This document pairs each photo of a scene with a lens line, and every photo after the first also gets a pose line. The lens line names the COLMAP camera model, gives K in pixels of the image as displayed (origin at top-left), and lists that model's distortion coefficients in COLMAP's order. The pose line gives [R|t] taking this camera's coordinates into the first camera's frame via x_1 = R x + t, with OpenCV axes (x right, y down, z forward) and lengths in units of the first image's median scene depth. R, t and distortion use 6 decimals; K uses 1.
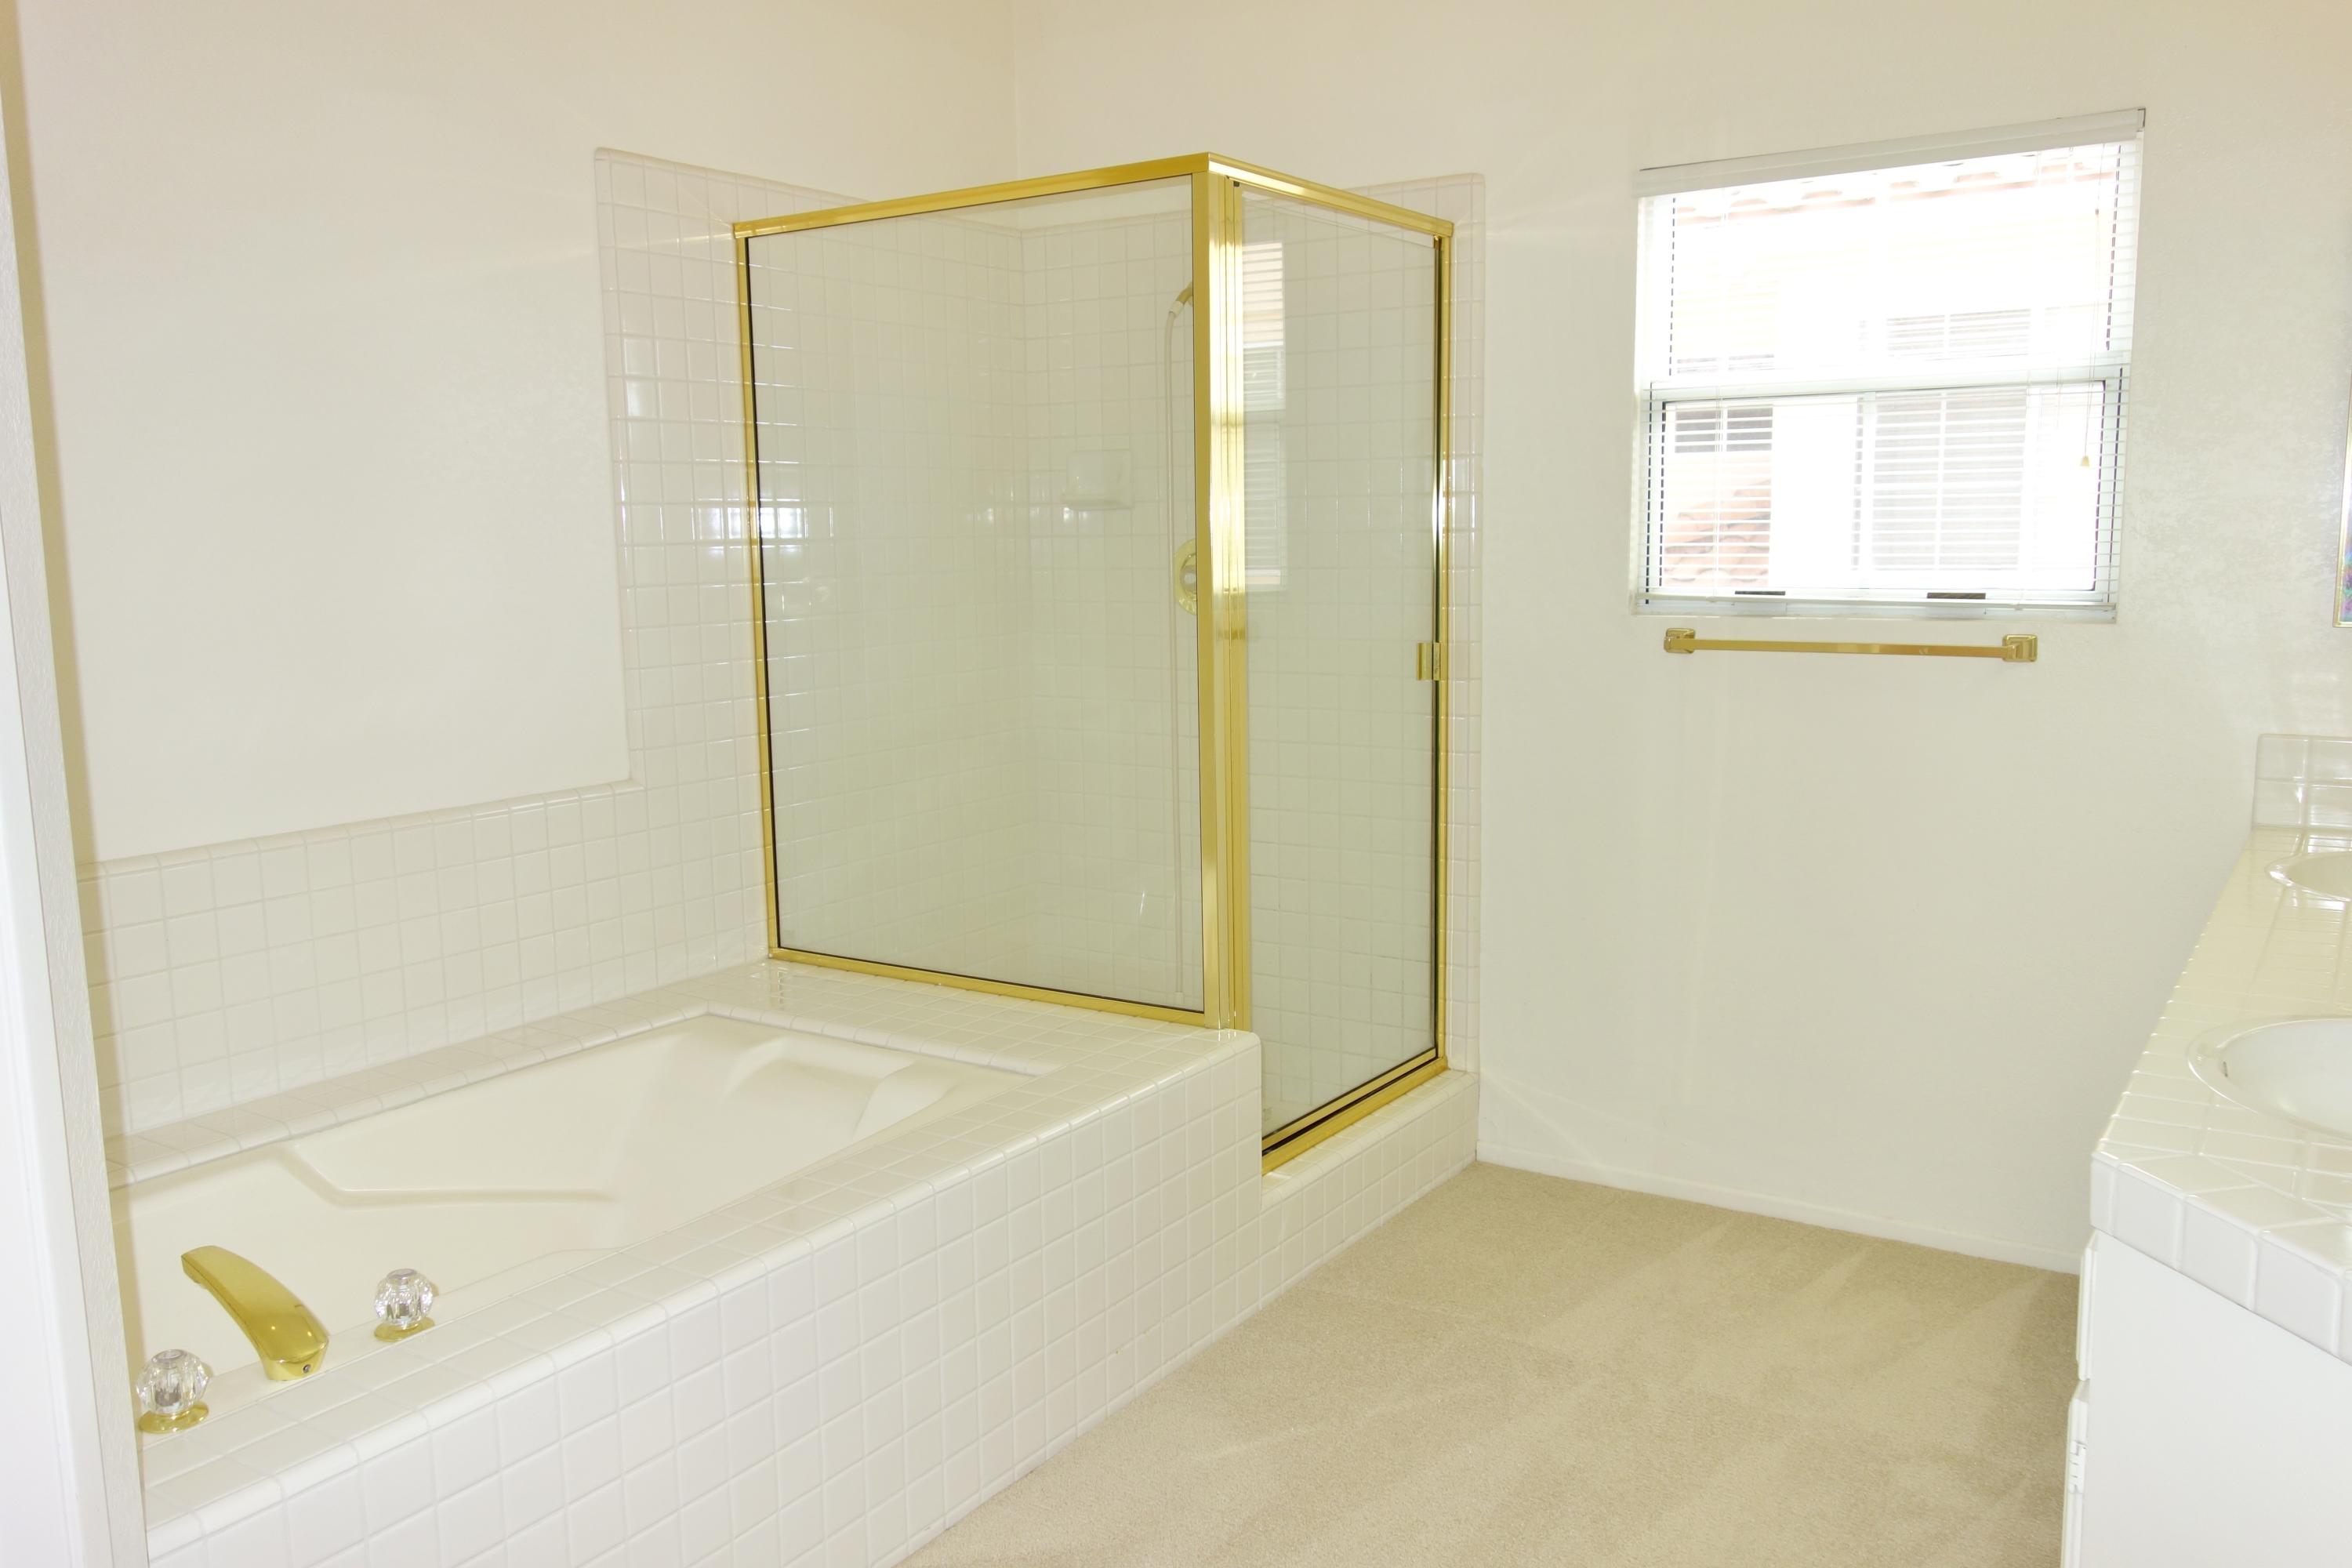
lens RADIAL K [[1863.5, 0, 1176.0], [0, 1863.5, 784.0], [0, 0, 1]] dist [0.009018, -0.003994]
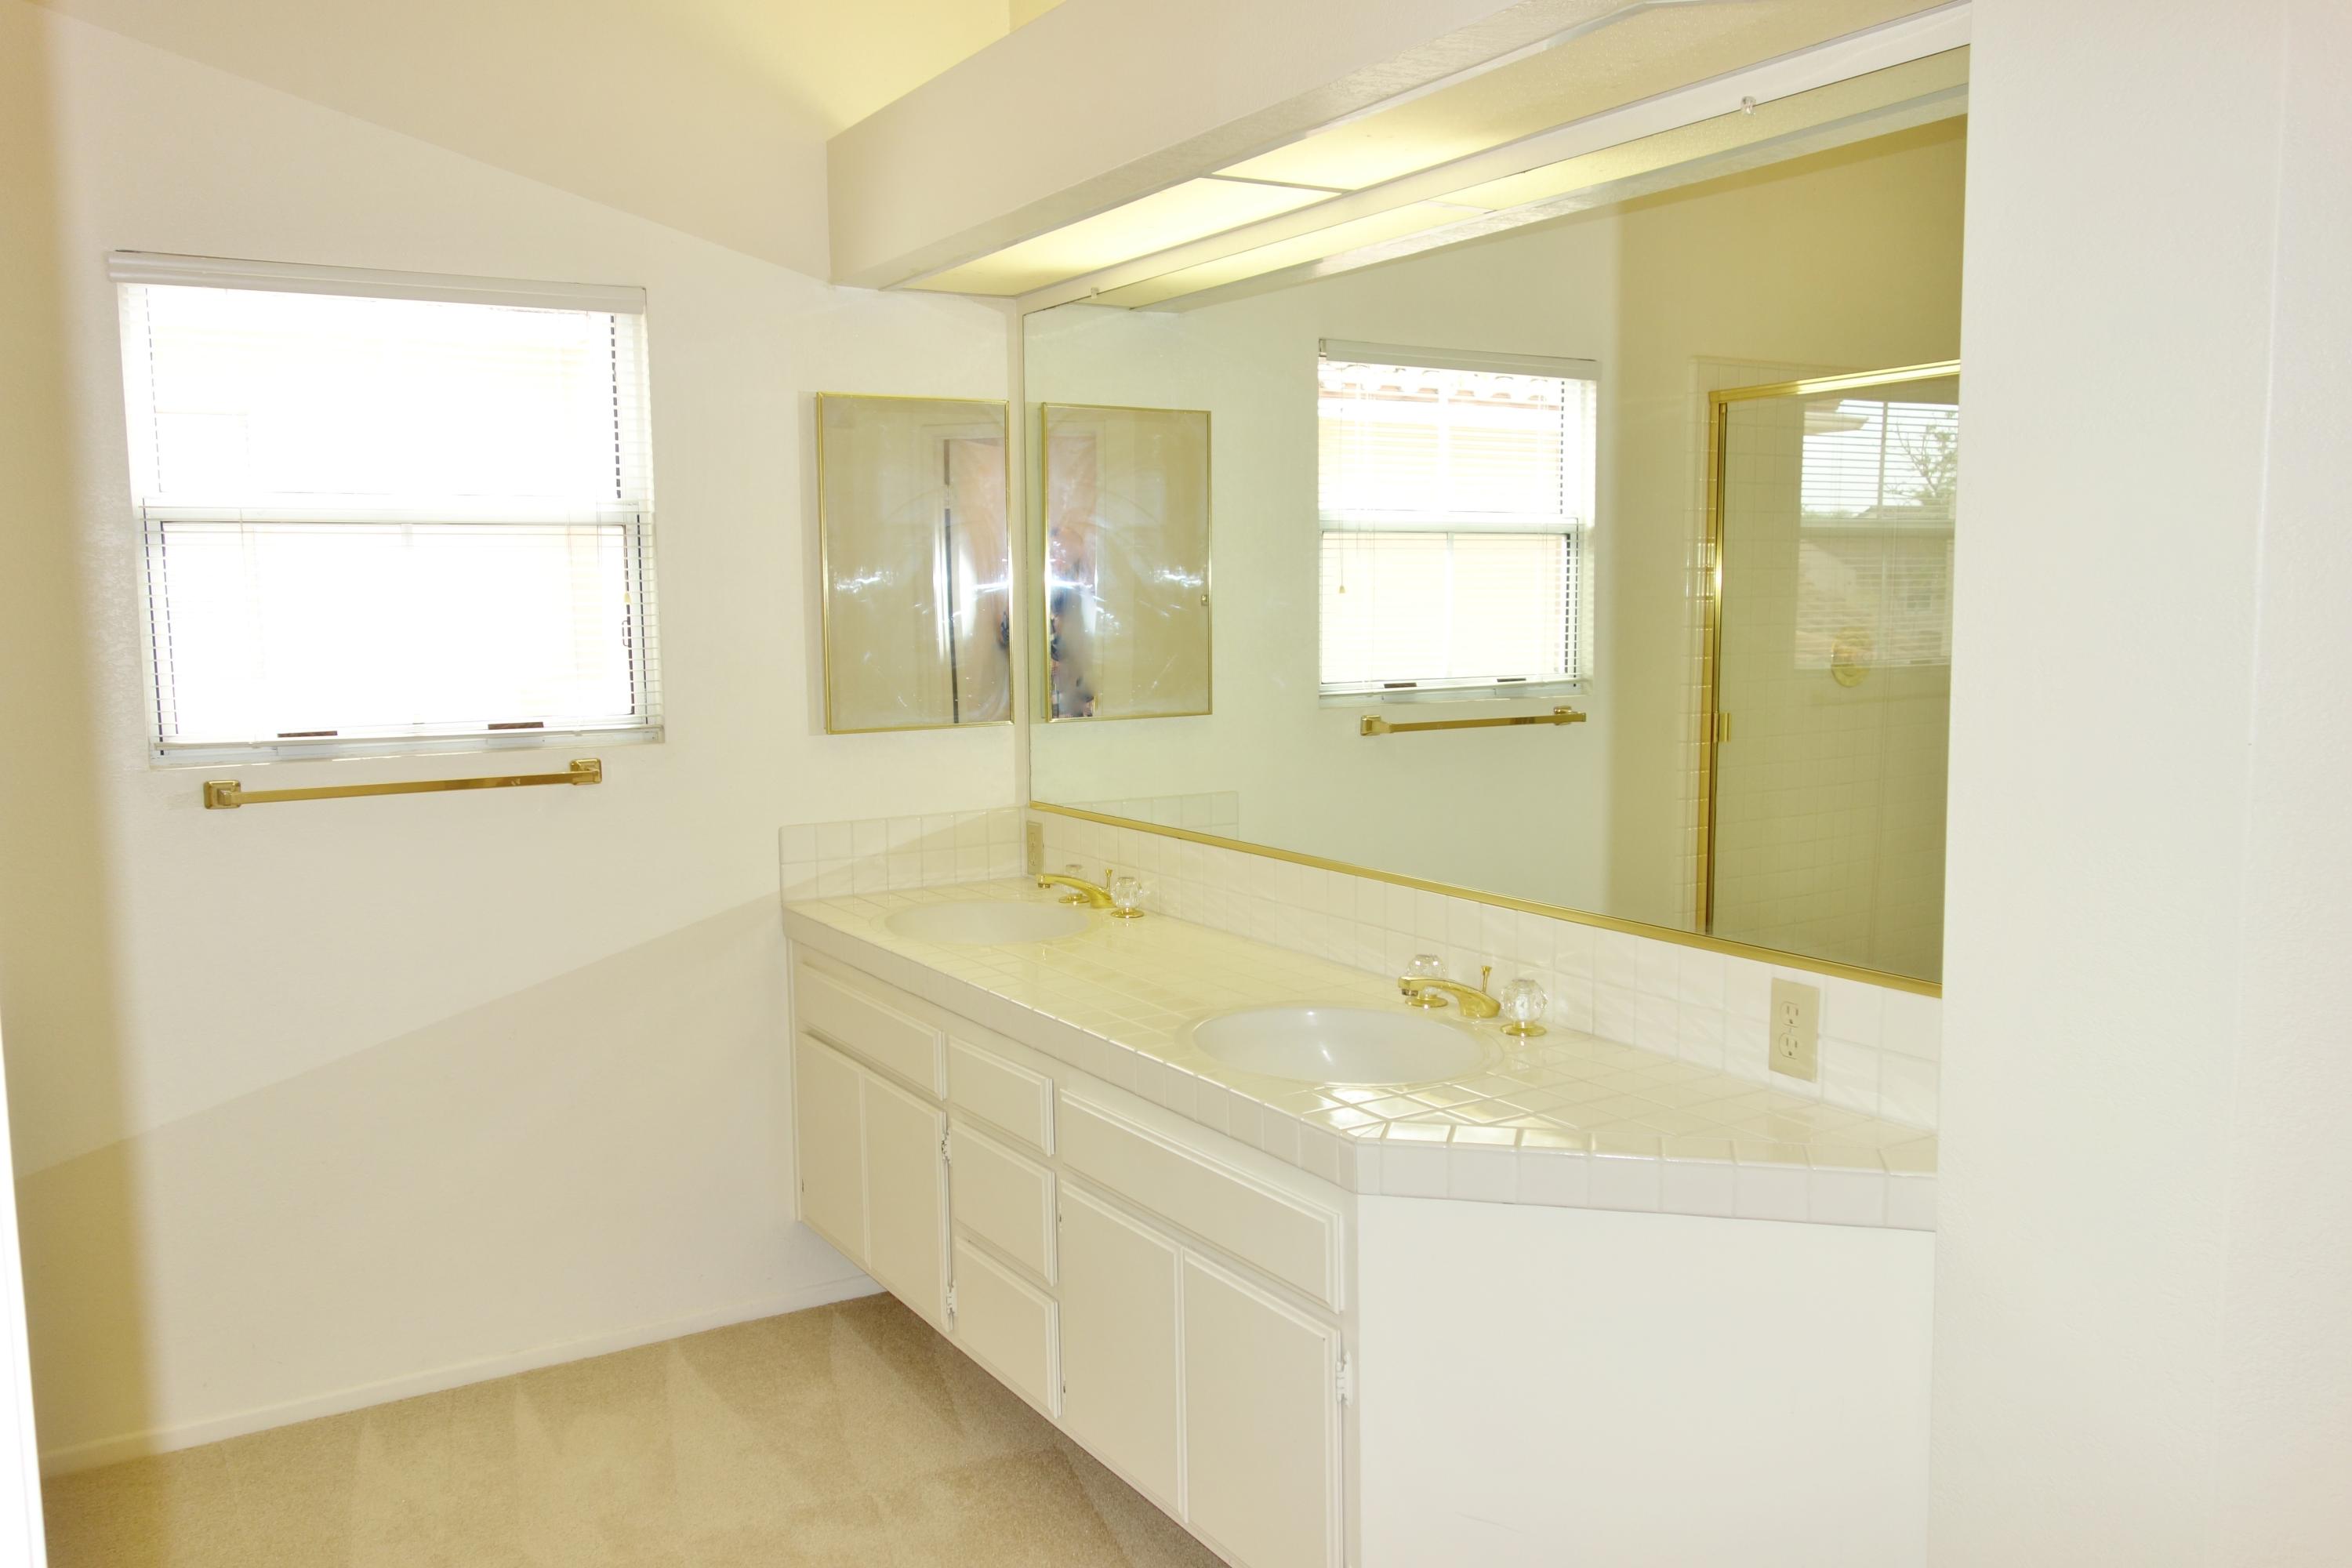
lens RADIAL K [[1883.8, 0, 1181.5], [0, 1883.8, 831.7], [0, 0, 1]] dist [-0.012826, -0.005938]
pose [[0.402161, -0.094262, 0.910704, -0.379463], [0.144577, 0.988744, 0.038495, -0.030605], [-0.904082, 0.116186, 0.411262, 0.253906]]
